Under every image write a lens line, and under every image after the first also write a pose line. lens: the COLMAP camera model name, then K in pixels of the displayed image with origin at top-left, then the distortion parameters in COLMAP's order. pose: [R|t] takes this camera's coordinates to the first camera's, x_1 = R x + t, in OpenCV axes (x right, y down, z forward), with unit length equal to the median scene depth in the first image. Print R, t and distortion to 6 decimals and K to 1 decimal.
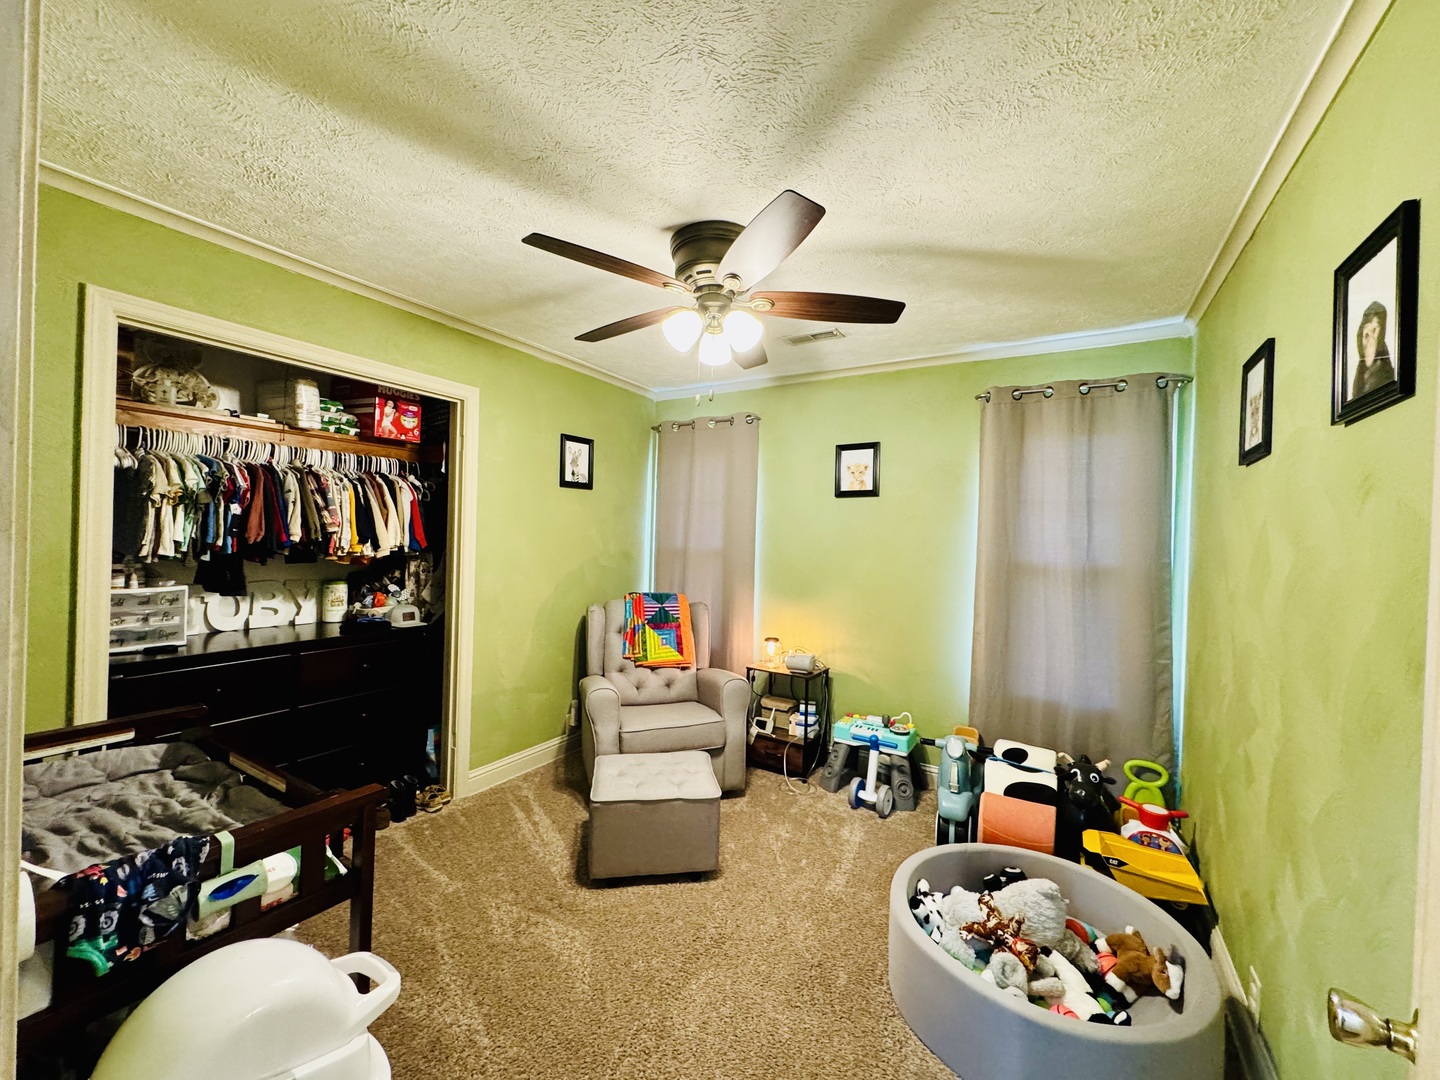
lens RADIAL K [[574.0, 0, 718.2], [0, 574.0, 538.2], [0, 0, 1]] dist [-0.003635, 0.000780]
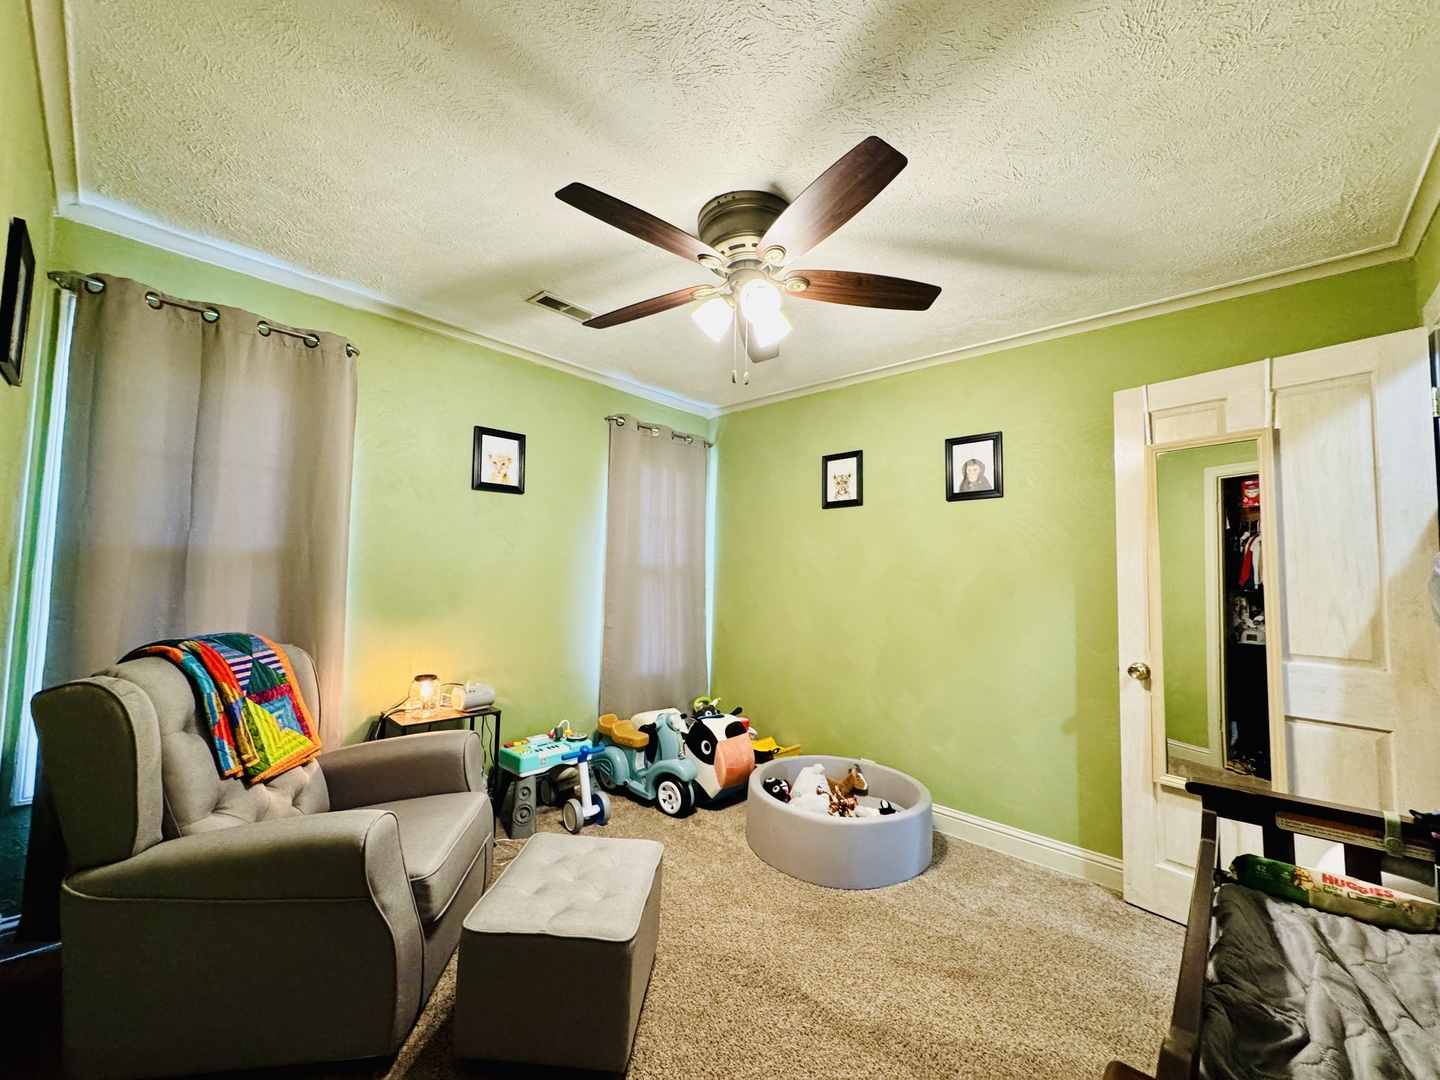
lens RADIAL K [[574.0, 0, 718.2], [0, 574.0, 540.6], [0, 0, 1]] dist [-0.003635, 0.000780]
pose [[0.206724, 0.032002, 0.977876, -0.541556], [-0.015385, 0.999448, -0.029455, 0.021957], [-0.978278, -0.008956, 0.207102, 0.508077]]
